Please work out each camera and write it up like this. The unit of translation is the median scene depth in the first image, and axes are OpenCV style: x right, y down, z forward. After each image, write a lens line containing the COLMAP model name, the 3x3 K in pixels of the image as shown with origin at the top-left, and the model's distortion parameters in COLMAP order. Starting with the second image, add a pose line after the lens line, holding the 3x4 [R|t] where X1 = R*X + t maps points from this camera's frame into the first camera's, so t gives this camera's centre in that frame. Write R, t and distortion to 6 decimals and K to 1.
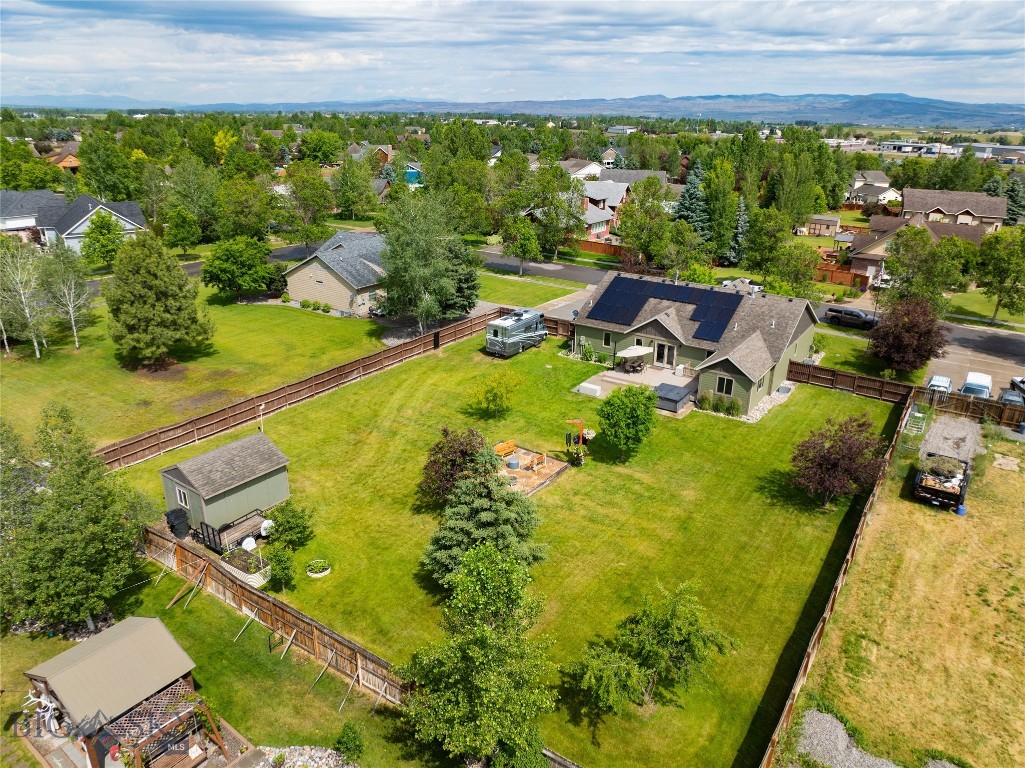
lens RADIAL K [[723.5, 0, 511.1], [0, 723.5, 380.8], [0, 0, 1]] dist [-0.038951, -0.000511]
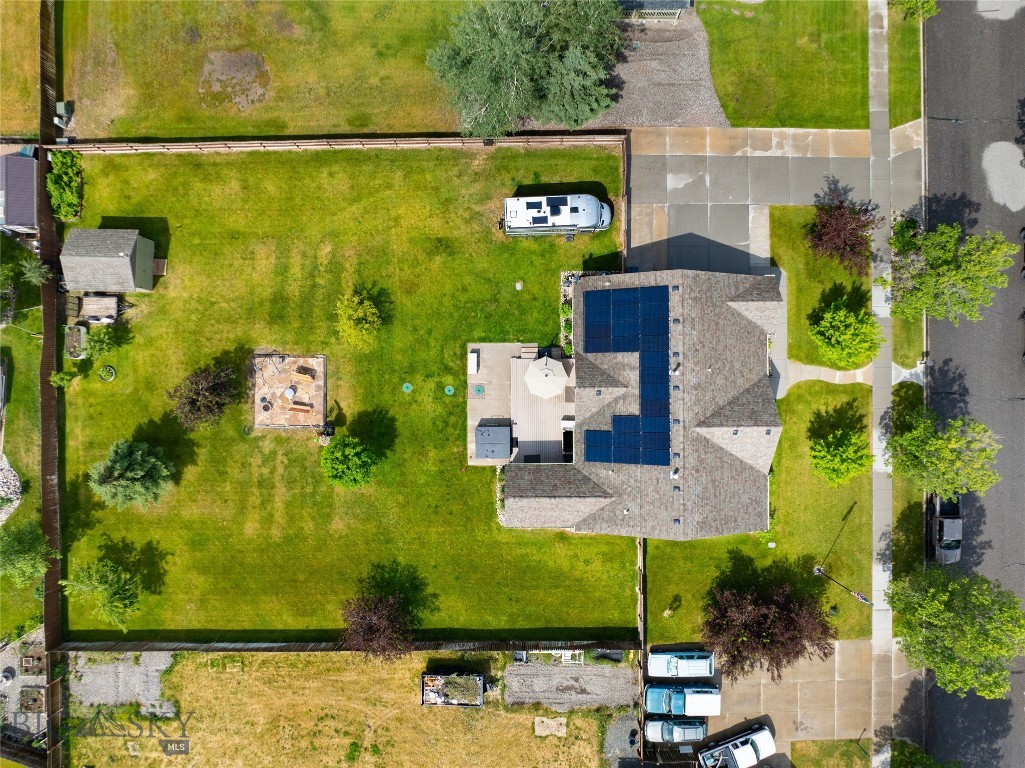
lens RADIAL K [[721.6, 0, 511.6], [0, 721.6, 381.2], [0, 0, 1]] dist [-0.040903, 0.006237]
pose [[0.567122, 0.823379, -0.020479, 0.177423], [-0.275319, 0.212949, 0.937471, -0.896960], [0.776255, -0.526022, 0.347460, 0.689074]]
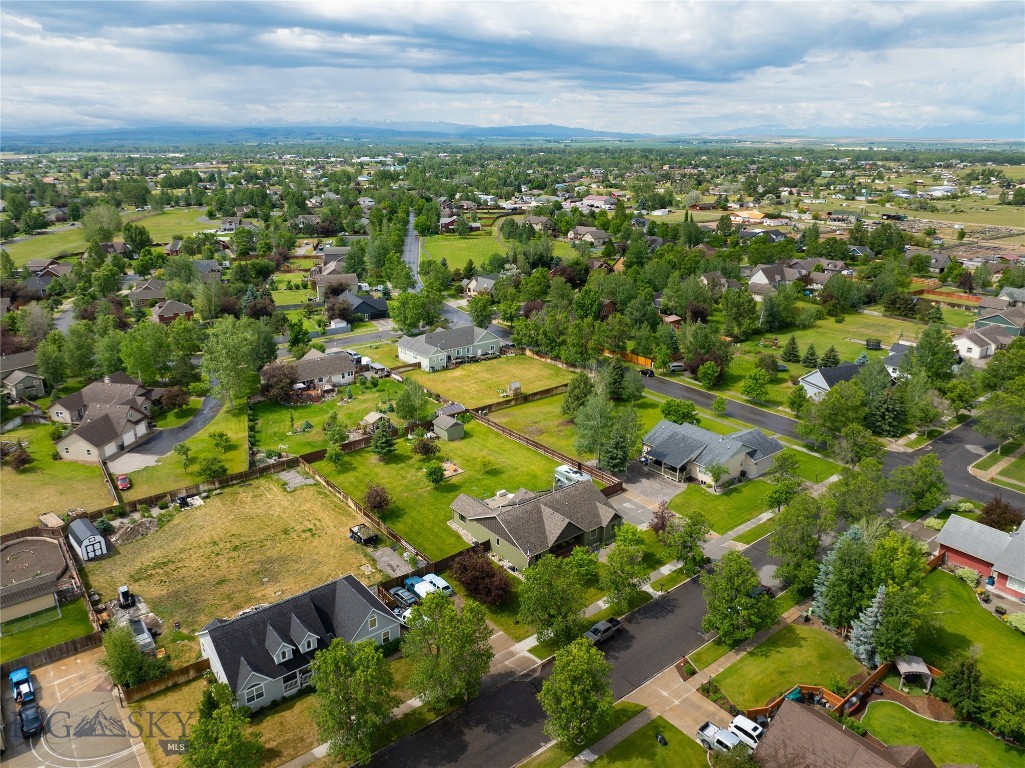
lens RADIAL K [[734.8, 0, 512.5], [0, 734.8, 384.0], [0, 0, 1]] dist [-0.039202, -0.004061]
pose [[-0.294857, 0.285973, -0.911745, 1.960897], [-0.338894, 0.860843, 0.379605, -1.087429], [0.893426, 0.420914, -0.156911, 1.225053]]
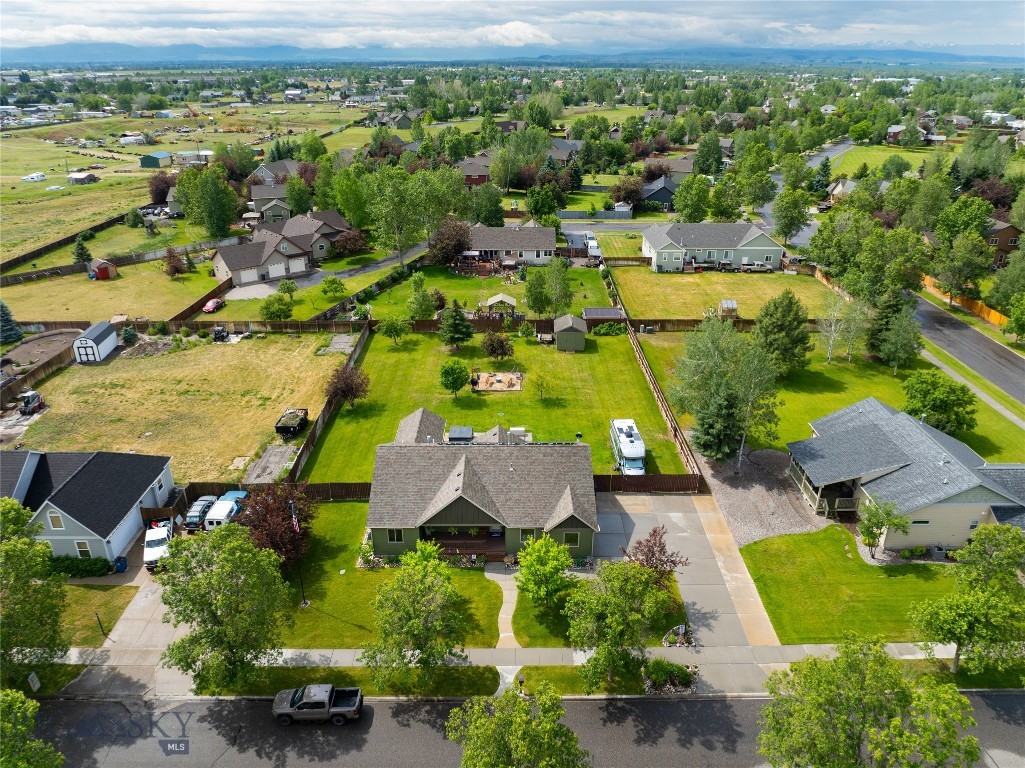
lens RADIAL K [[725.7, 0, 510.5], [0, 725.7, 384.7], [0, 0, 1]] dist [-0.036658, 0.001332]
pose [[-0.824602, 0.214590, -0.523434, 0.813950], [-0.211327, 0.741434, 0.636881, -0.918918], [0.524759, 0.635789, -0.566039, 1.703892]]
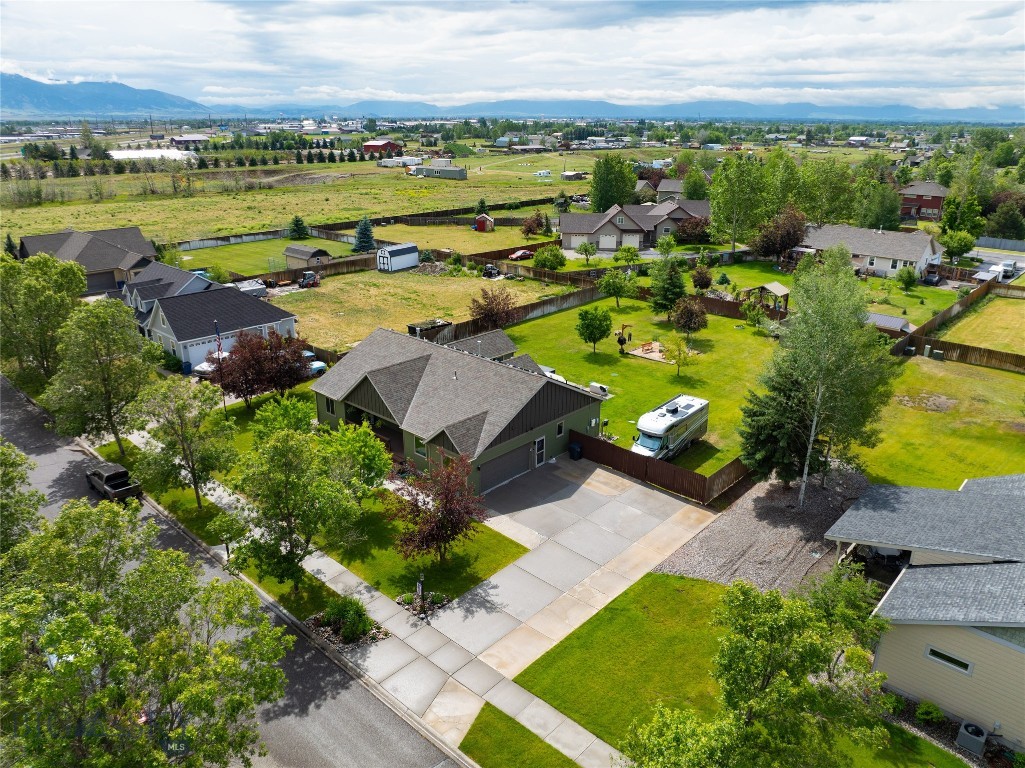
lens RADIAL K [[721.6, 0, 511.6], [0, 721.6, 381.2], [0, 0, 1]] dist [-0.040903, 0.006237]
pose [[-0.988479, -0.071377, 0.133474, 0.094518], [0.032446, 0.761406, 0.647463, -0.726599], [-0.147842, 0.644334, -0.750318, 1.847882]]
